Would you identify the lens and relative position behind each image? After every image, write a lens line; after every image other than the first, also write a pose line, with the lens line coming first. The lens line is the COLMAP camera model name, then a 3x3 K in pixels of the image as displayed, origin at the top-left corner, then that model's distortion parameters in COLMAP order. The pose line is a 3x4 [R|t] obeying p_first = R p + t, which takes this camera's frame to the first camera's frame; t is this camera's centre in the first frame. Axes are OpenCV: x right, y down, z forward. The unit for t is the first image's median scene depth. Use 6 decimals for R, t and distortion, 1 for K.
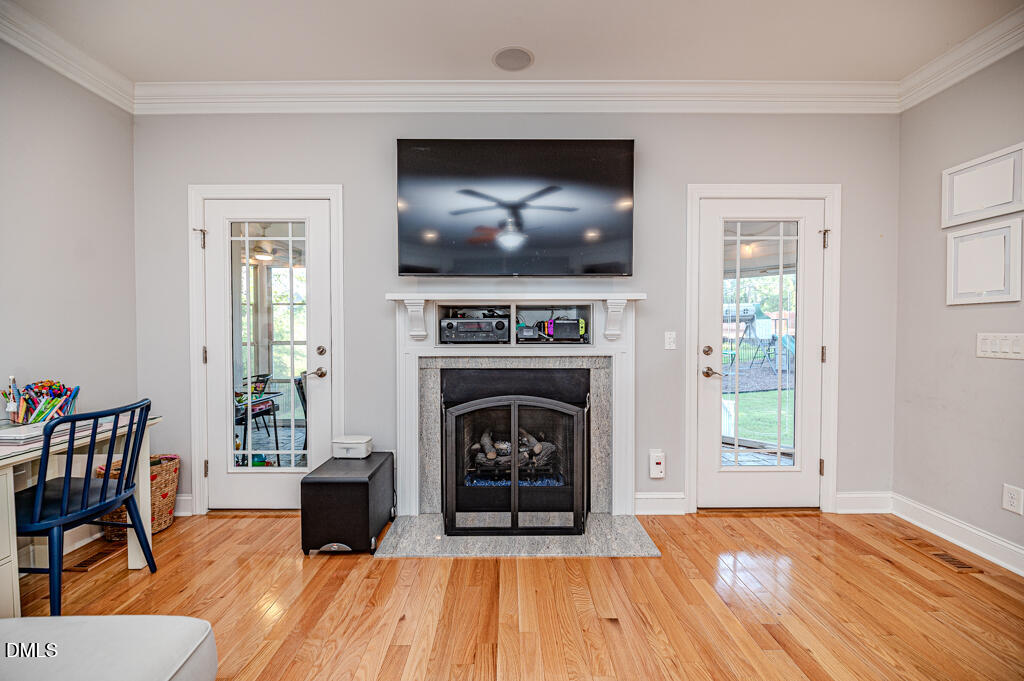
lens RADIAL K [[411.3, 0, 511.4], [0, 411.3, 341.1], [0, 0, 1]] dist [-0.001322, -0.002315]
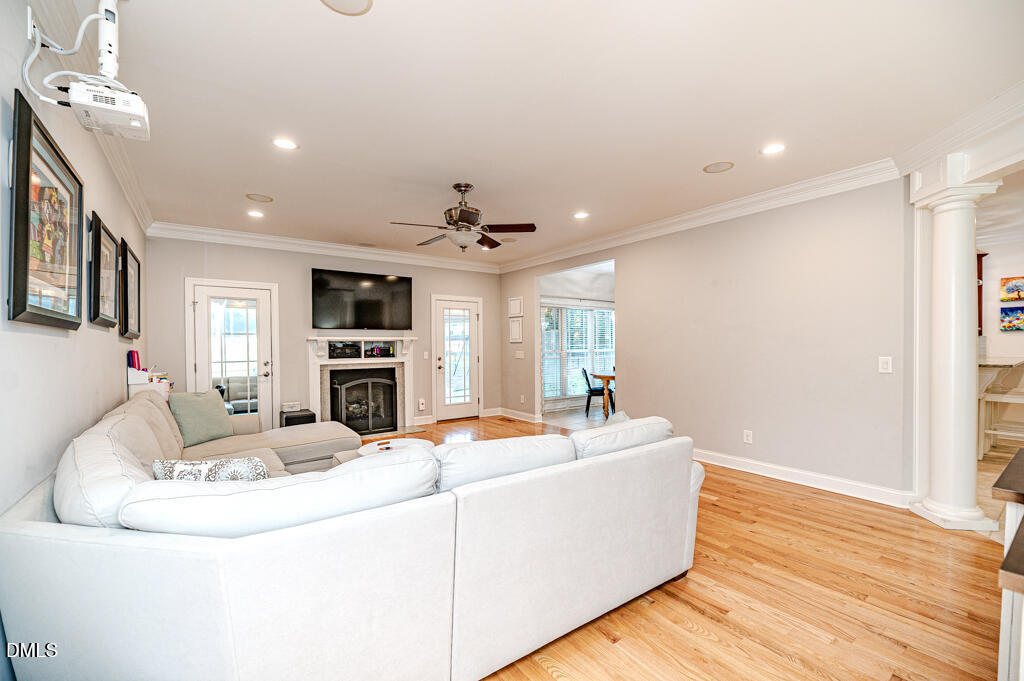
lens RADIAL K [[411.3, 0, 512.6], [0, 411.3, 350.6], [0, 0, 1]] dist [-0.001322, -0.002315]
pose [[0.810712, -0.012519, 0.585311, -0.670777], [0.019743, 0.999787, -0.005963, -0.004591], [-0.585112, 0.016390, 0.810787, -1.380513]]
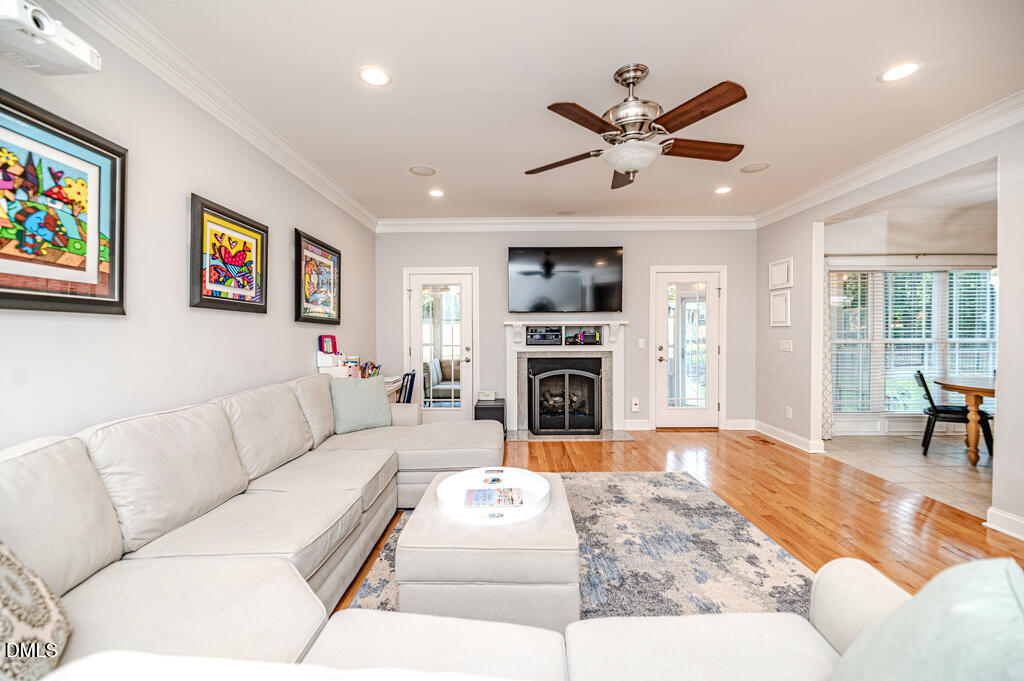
lens RADIAL K [[411.3, 0, 515.1], [0, 411.3, 338.8], [0, 0, 1]] dist [-0.001322, -0.002315]
pose [[0.999980, -0.003256, -0.005404, -0.222363], [0.003226, 0.999979, -0.005632, -0.015263], [0.005422, 0.005615, 0.999970, -1.017880]]
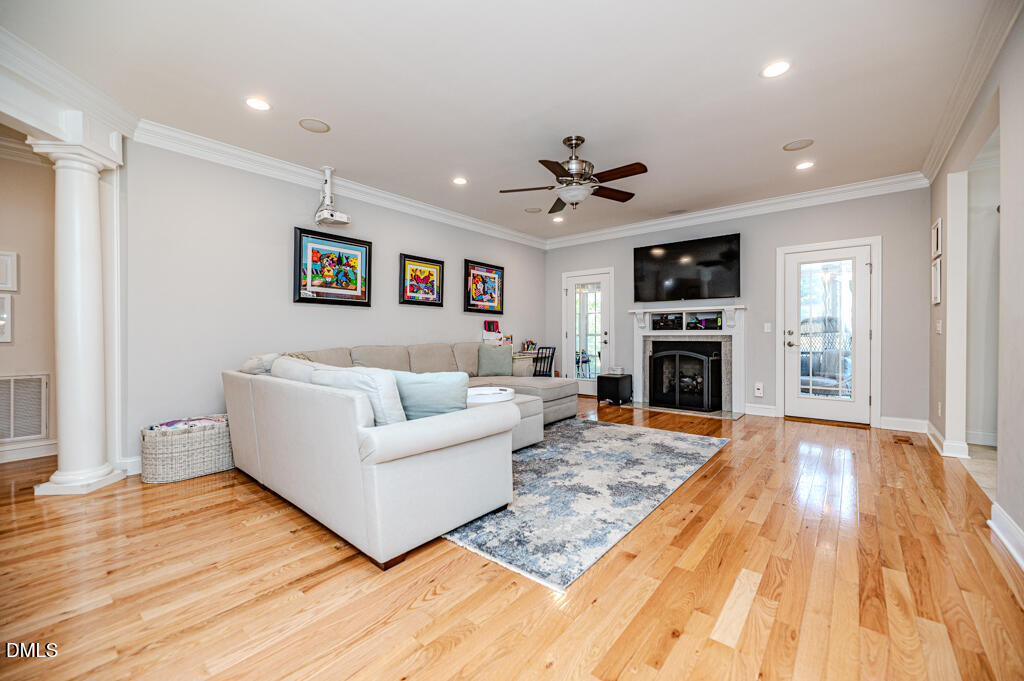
lens RADIAL K [[411.3, 0, 519.7], [0, 411.3, 333.6], [0, 0, 1]] dist [-0.001322, -0.002315]
pose [[0.775153, -0.002884, -0.631767, 0.721978], [-0.011316, 0.999766, -0.018448, 0.077525], [0.631672, 0.021449, 0.774939, -1.288746]]
